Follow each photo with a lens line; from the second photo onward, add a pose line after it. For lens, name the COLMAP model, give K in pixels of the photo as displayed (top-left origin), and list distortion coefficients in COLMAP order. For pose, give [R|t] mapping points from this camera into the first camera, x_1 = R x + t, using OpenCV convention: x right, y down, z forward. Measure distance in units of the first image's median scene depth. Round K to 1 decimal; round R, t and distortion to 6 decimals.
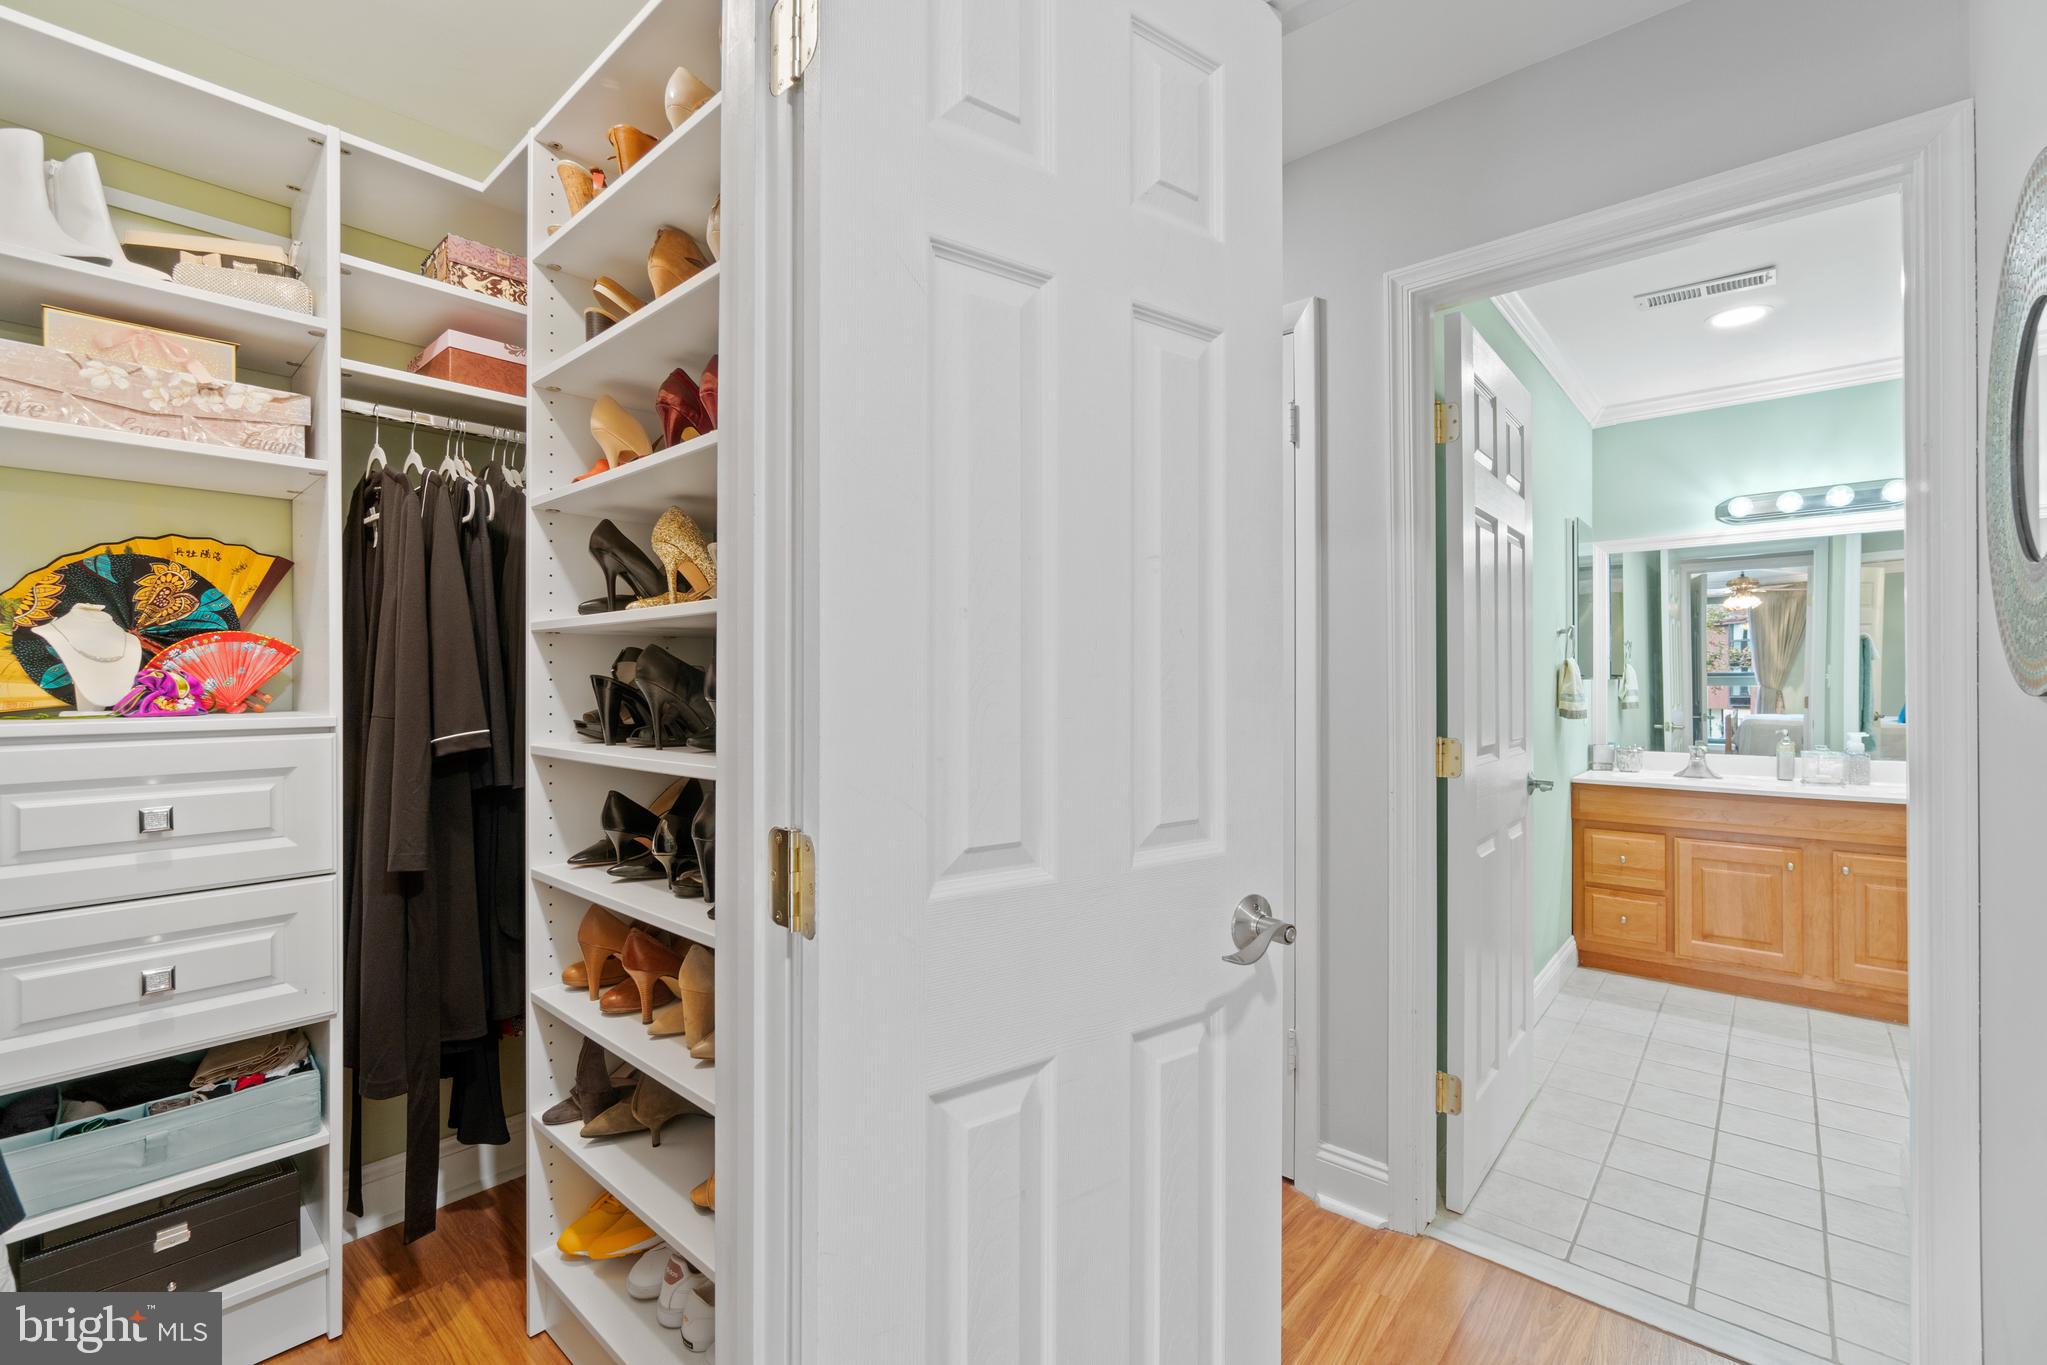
lens RADIAL K [[876.6, 0, 1019.2], [0, 876.6, 676.3], [0, 0, 1]] dist [-0.002075, 0.000479]
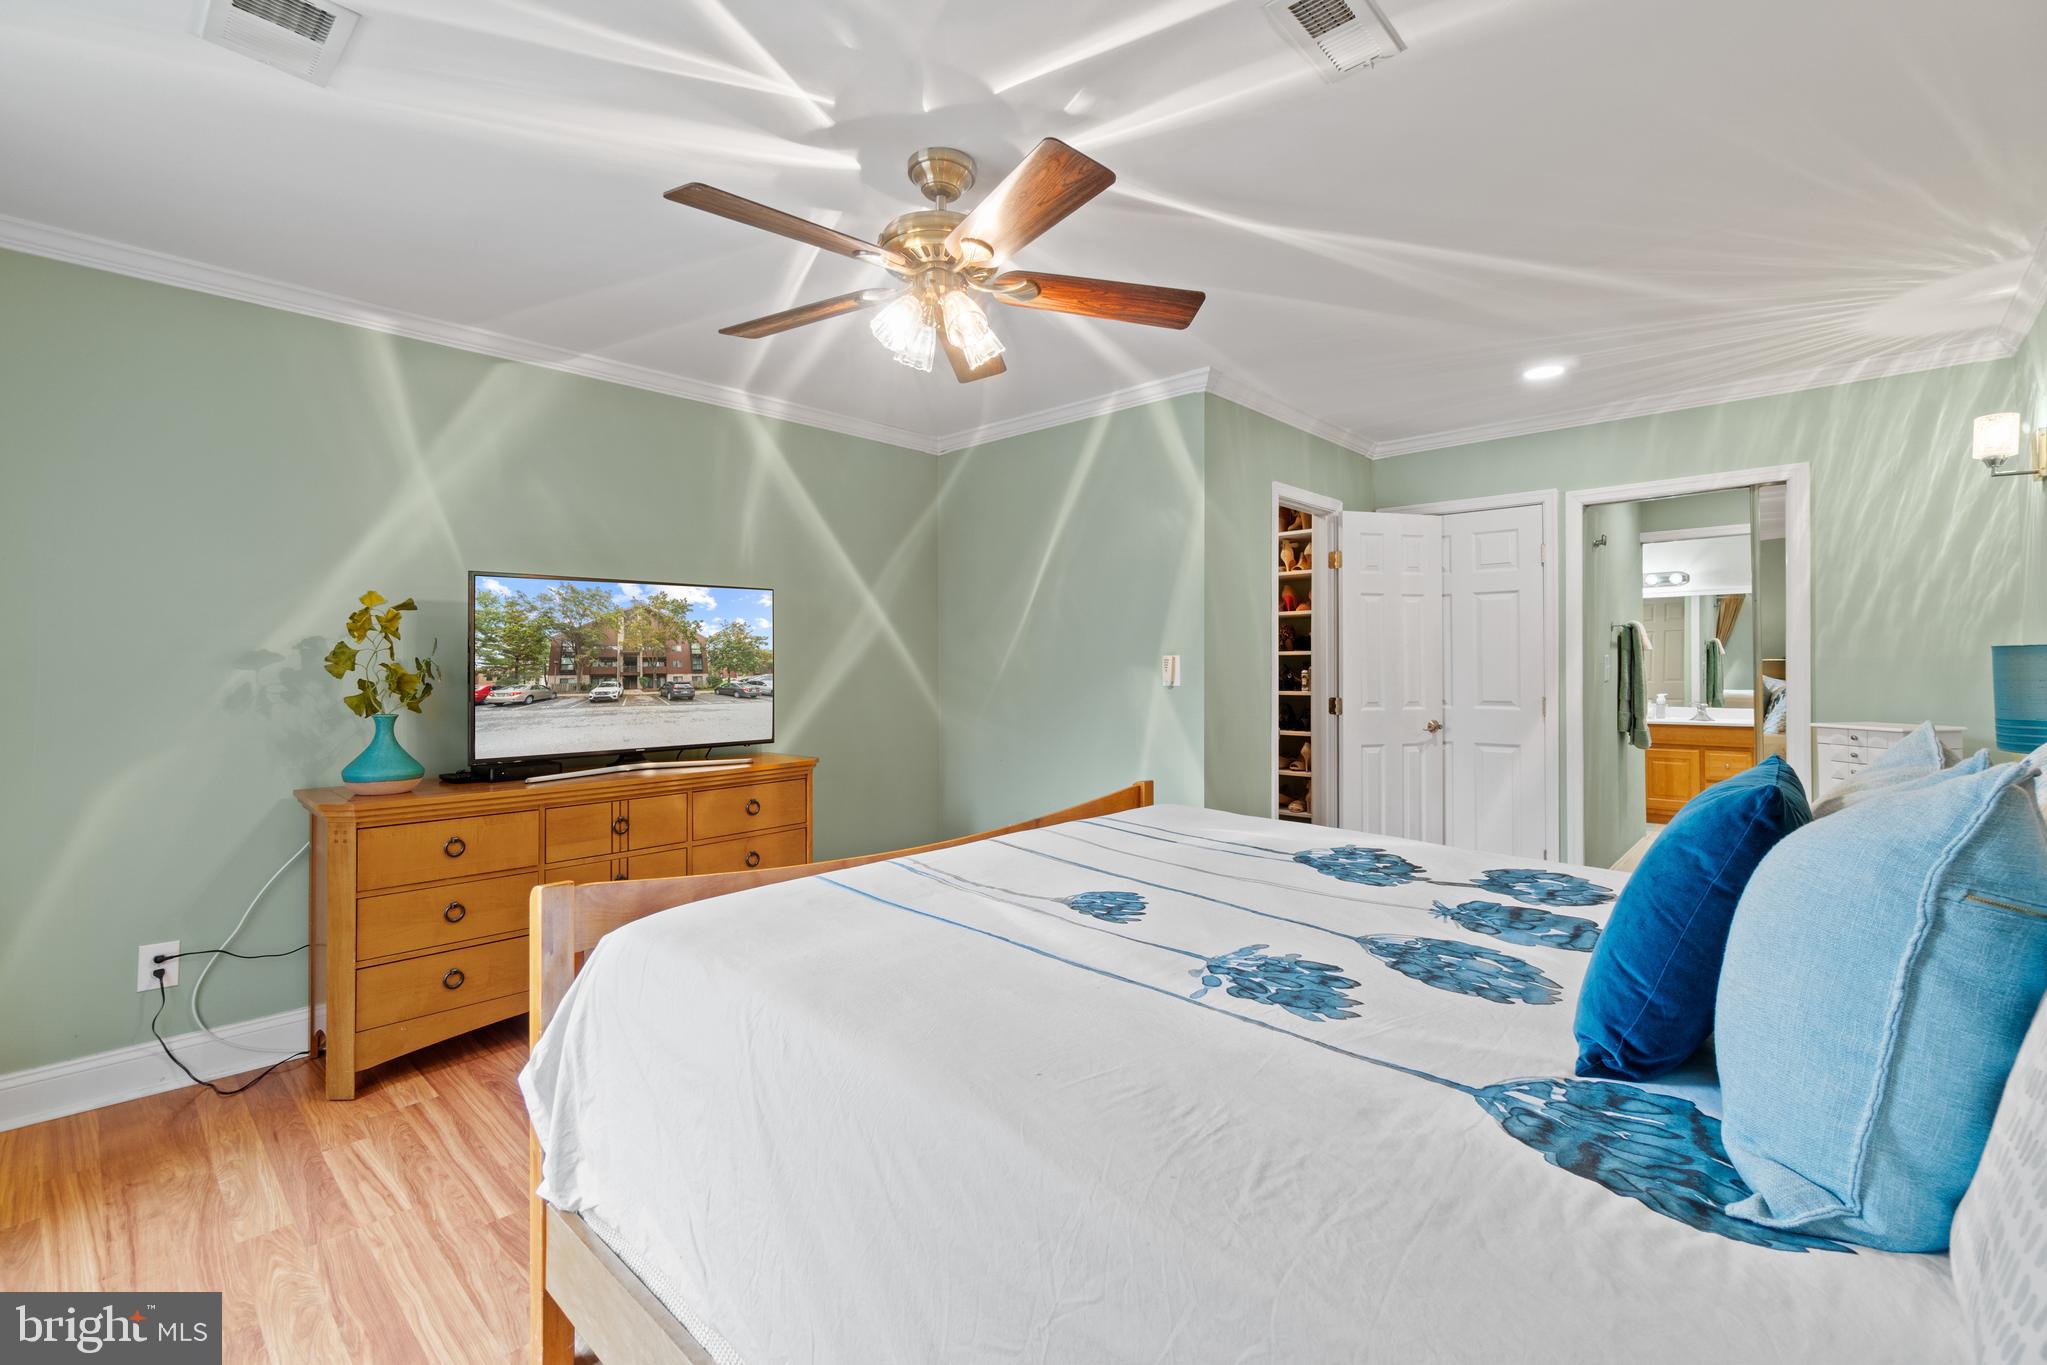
lens RADIAL K [[876.6, 0, 1019.2], [0, 876.6, 676.3], [0, 0, 1]] dist [-0.002075, 0.000479]
pose [[0.904476, 0.003906, -0.426507, 0.270776], [-0.005375, 0.999983, -0.002242, 0.043882], [0.426491, 0.004320, 0.904481, -4.344095]]
